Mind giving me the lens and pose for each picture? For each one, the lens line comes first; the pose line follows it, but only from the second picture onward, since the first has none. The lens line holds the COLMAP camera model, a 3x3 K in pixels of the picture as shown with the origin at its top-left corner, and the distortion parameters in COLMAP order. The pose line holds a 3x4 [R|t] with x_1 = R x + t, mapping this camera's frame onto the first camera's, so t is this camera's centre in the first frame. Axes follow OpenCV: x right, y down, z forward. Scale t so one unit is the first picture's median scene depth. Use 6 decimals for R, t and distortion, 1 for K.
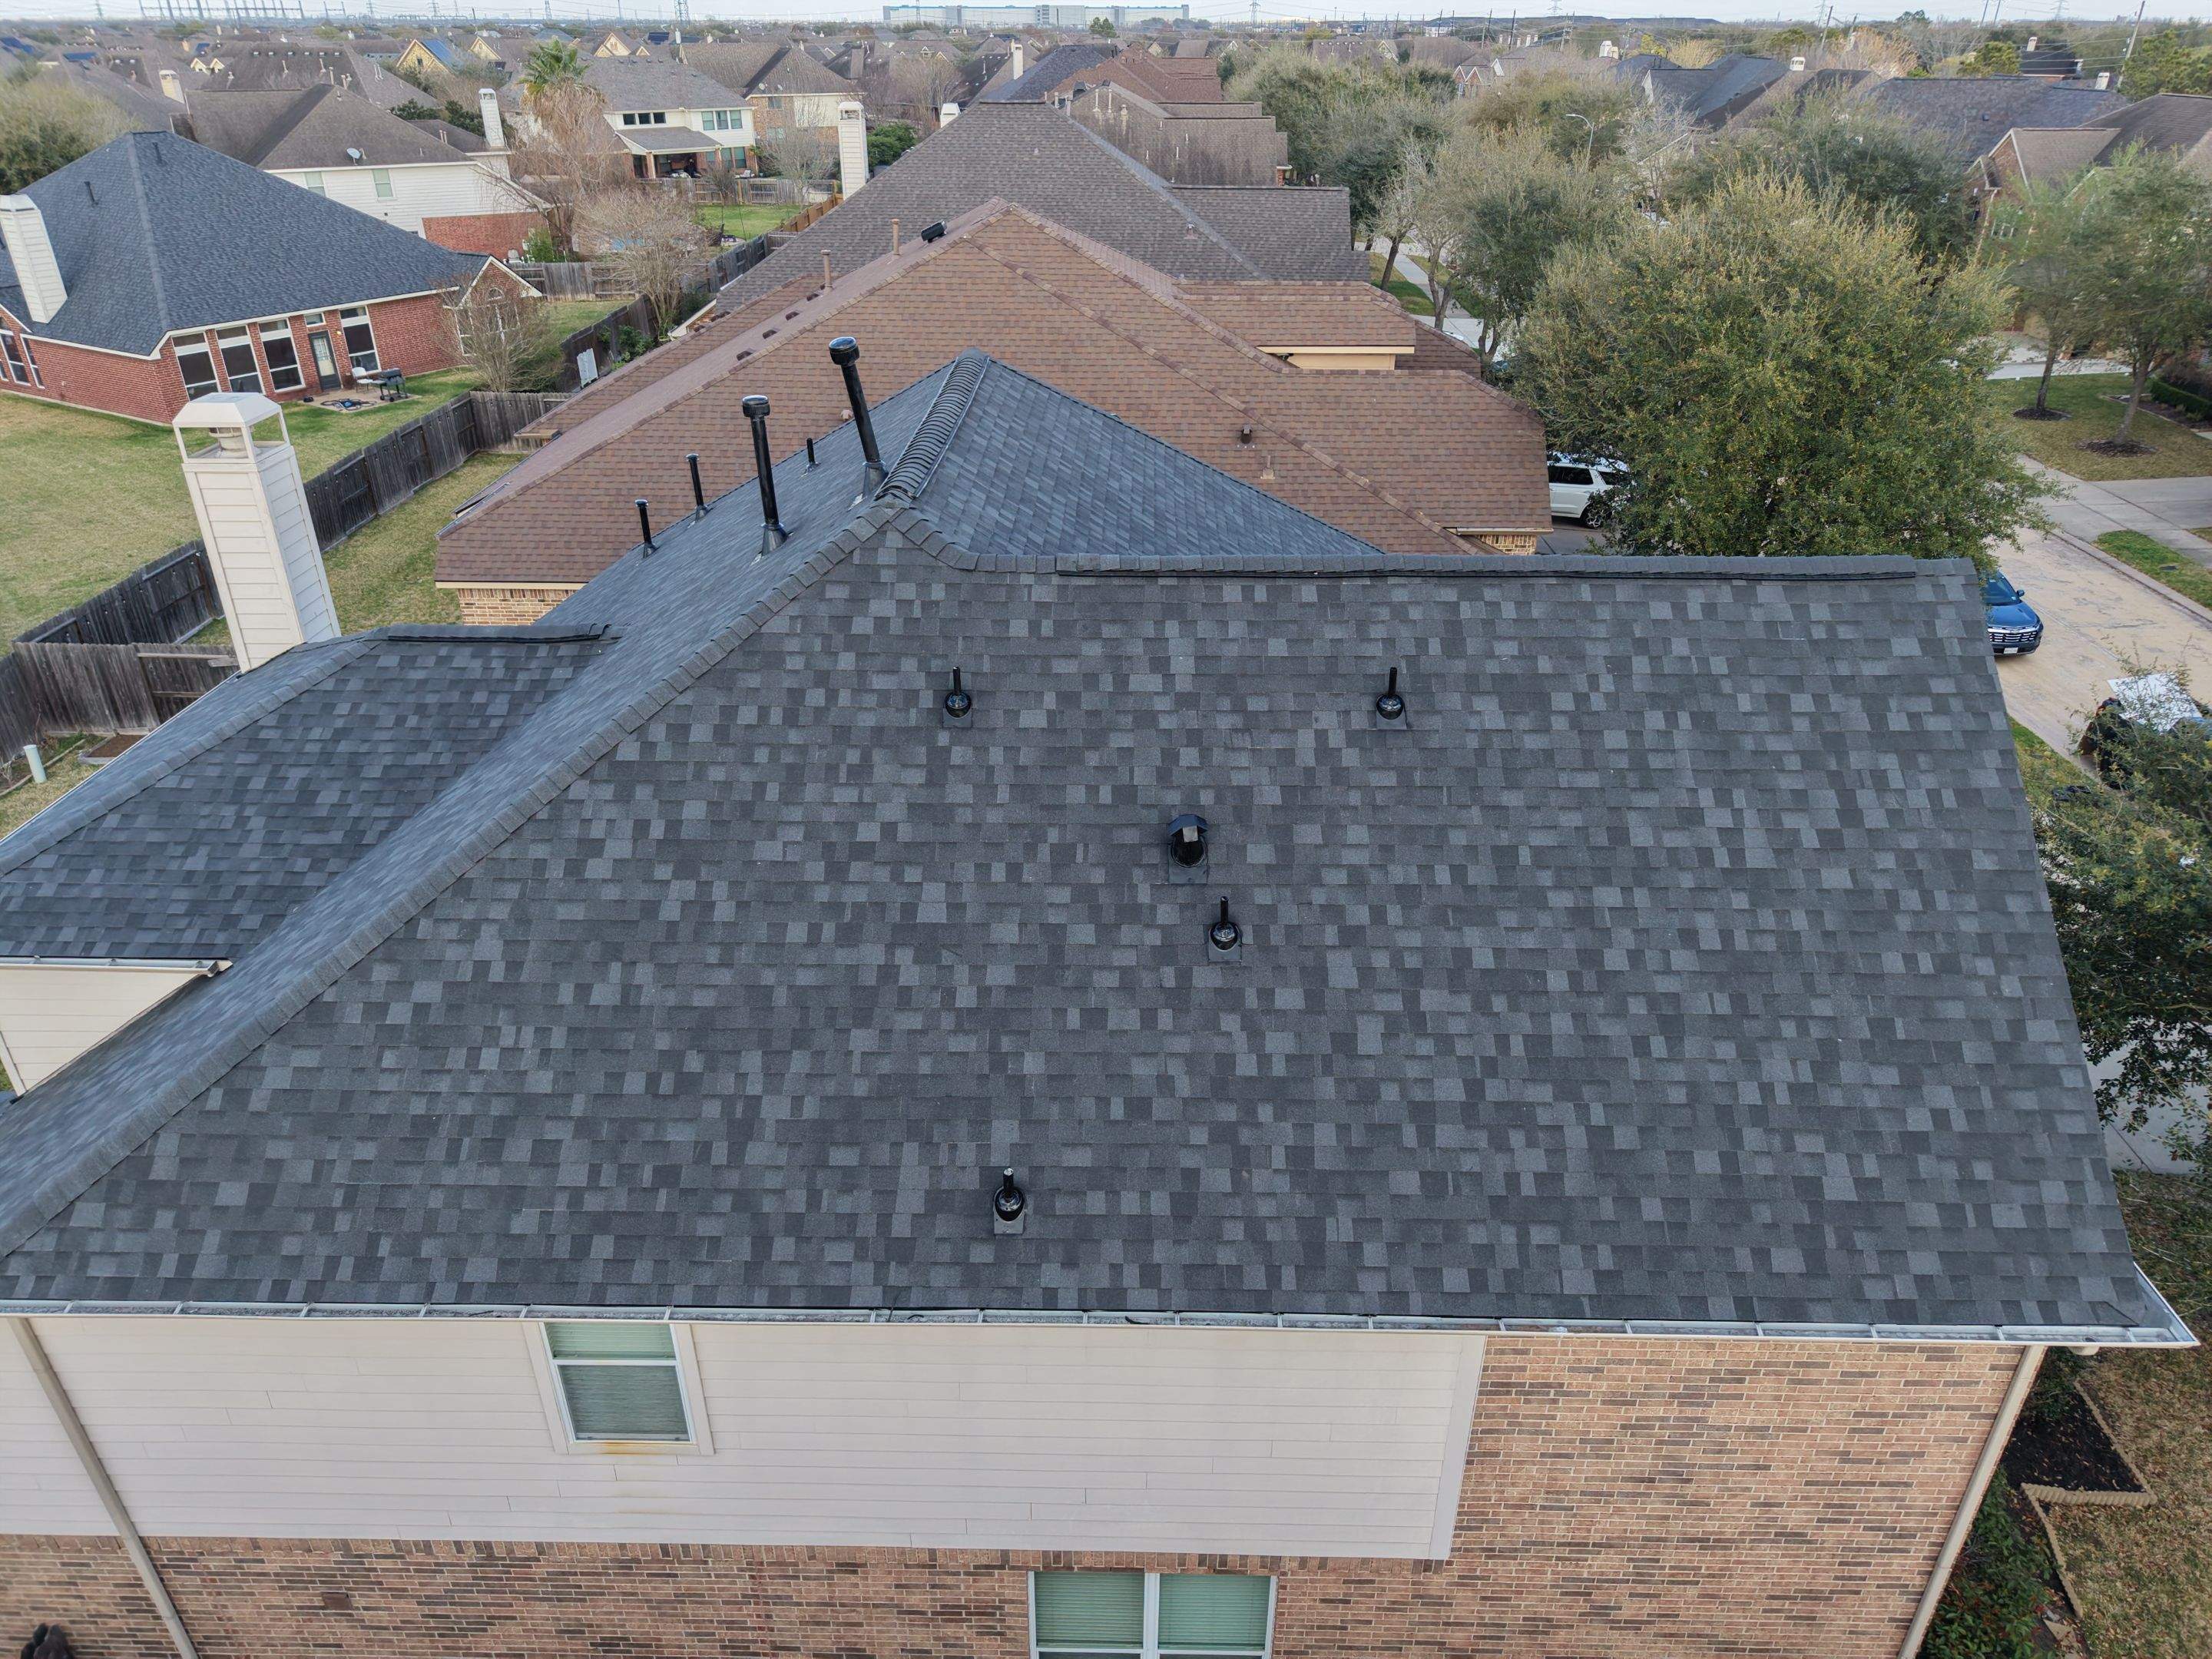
lens RADIAL K [[1479.0, 0, 1105.3], [0, 1479.0, 832.4], [0, 0, 1]] dist [0.026167, -0.020432]
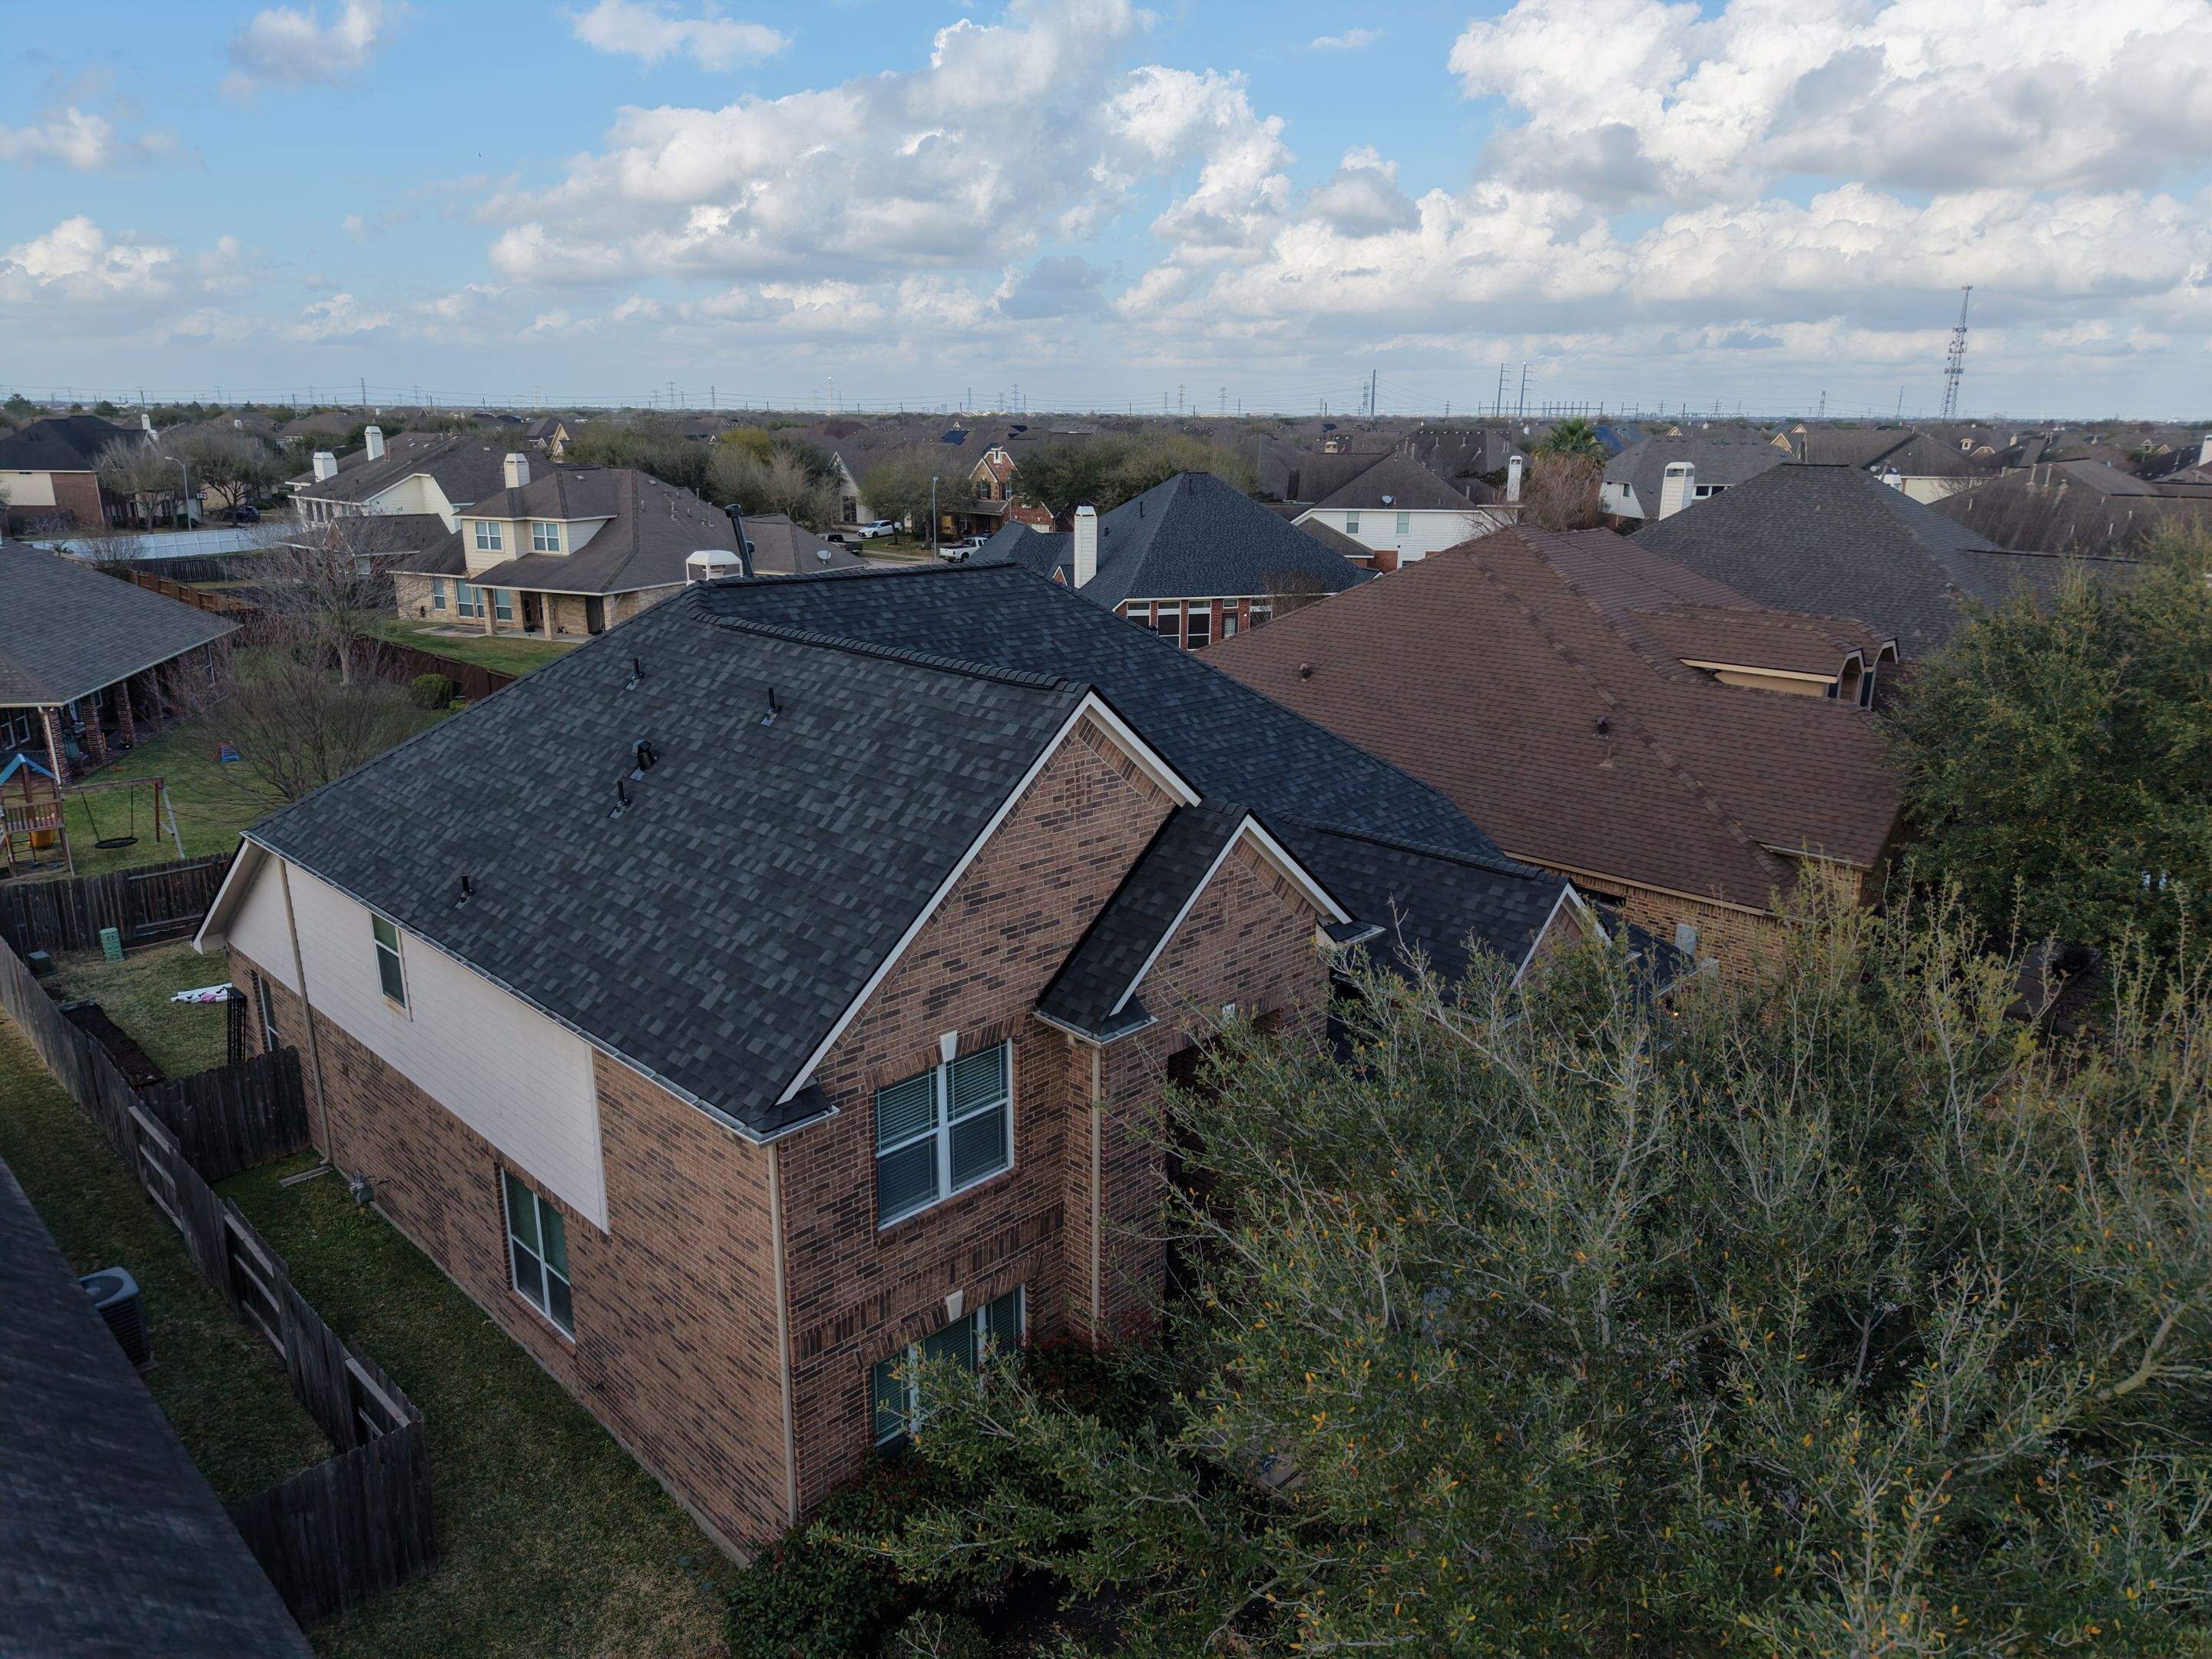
lens RADIAL K [[1476.8, 0, 1105.5], [0, 1476.8, 833.6], [0, 0, 1]] dist [0.031635, -0.028644]
pose [[0.728006, 0.190557, -0.658555, 0.322887], [-0.333622, 0.937652, -0.097491, 0.015787], [0.598918, 0.290682, 0.746191, 0.007761]]
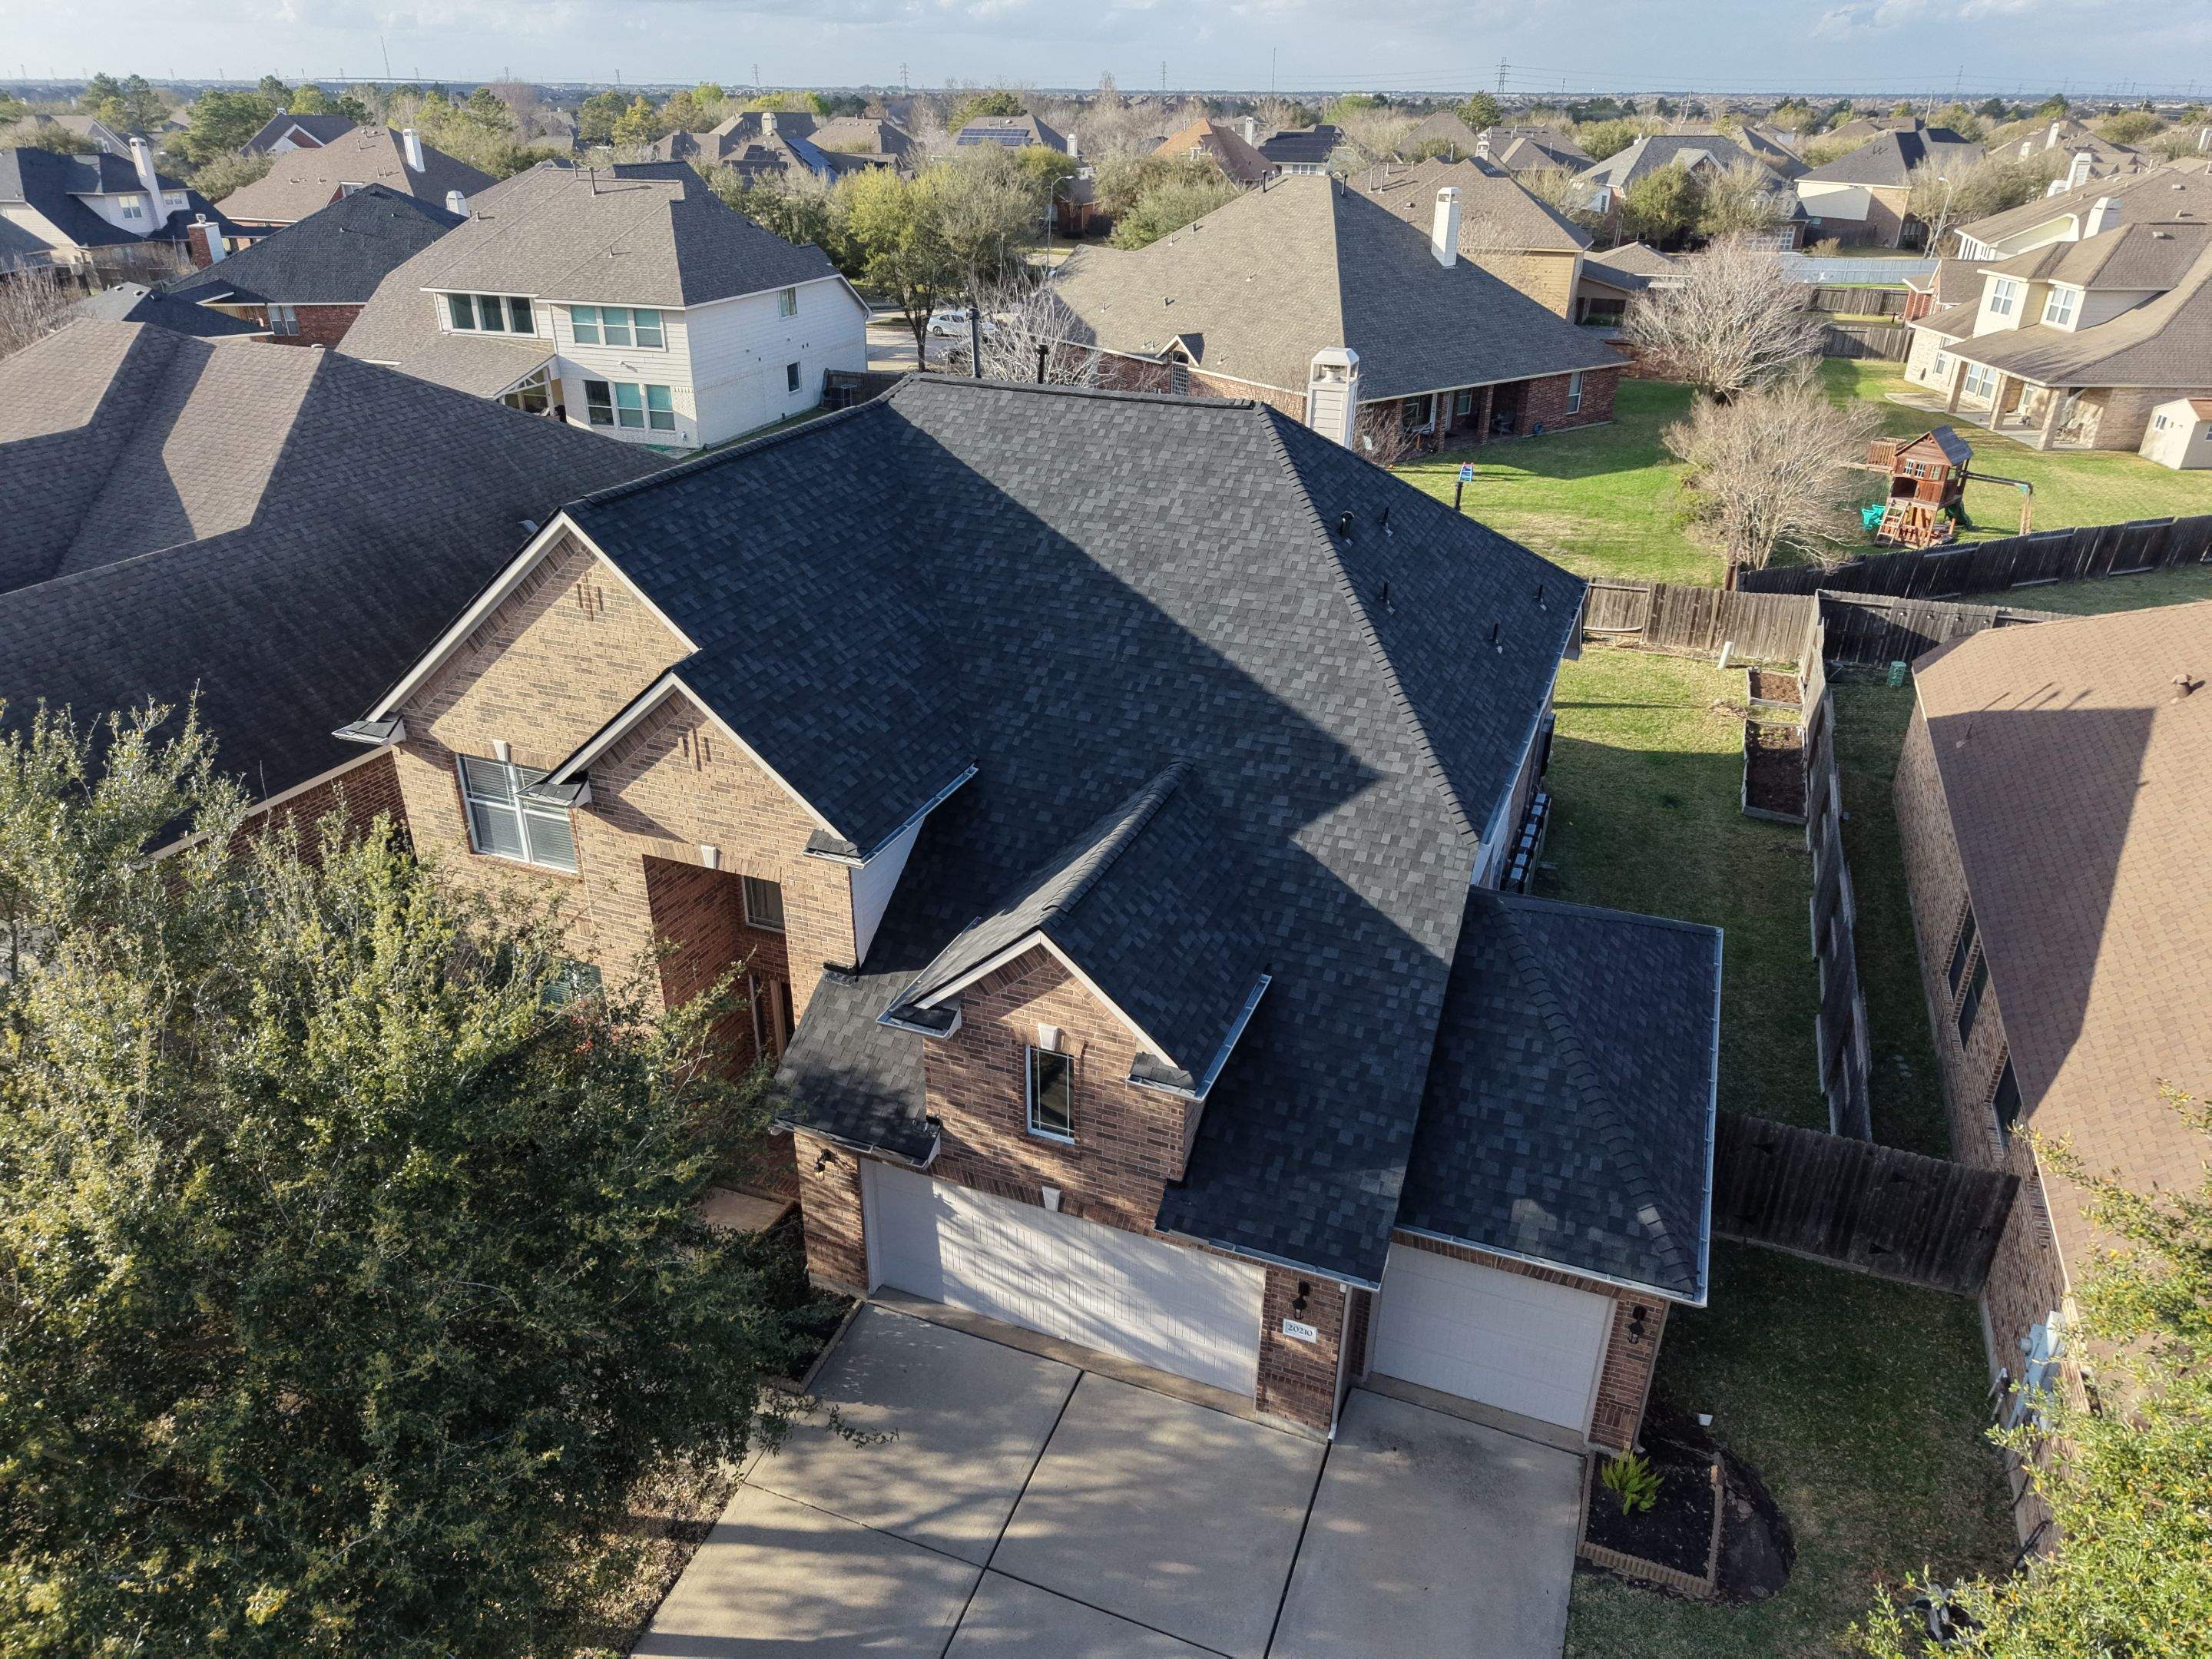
lens RADIAL K [[1476.8, 0, 1105.5], [0, 1476.8, 833.6], [0, 0, 1]] dist [0.031635, -0.028644]
pose [[-0.353362, 0.413663, -0.839058, 0.396826], [-0.454989, 0.707693, 0.540514, -0.232774], [0.817386, 0.572759, -0.061859, 0.390043]]
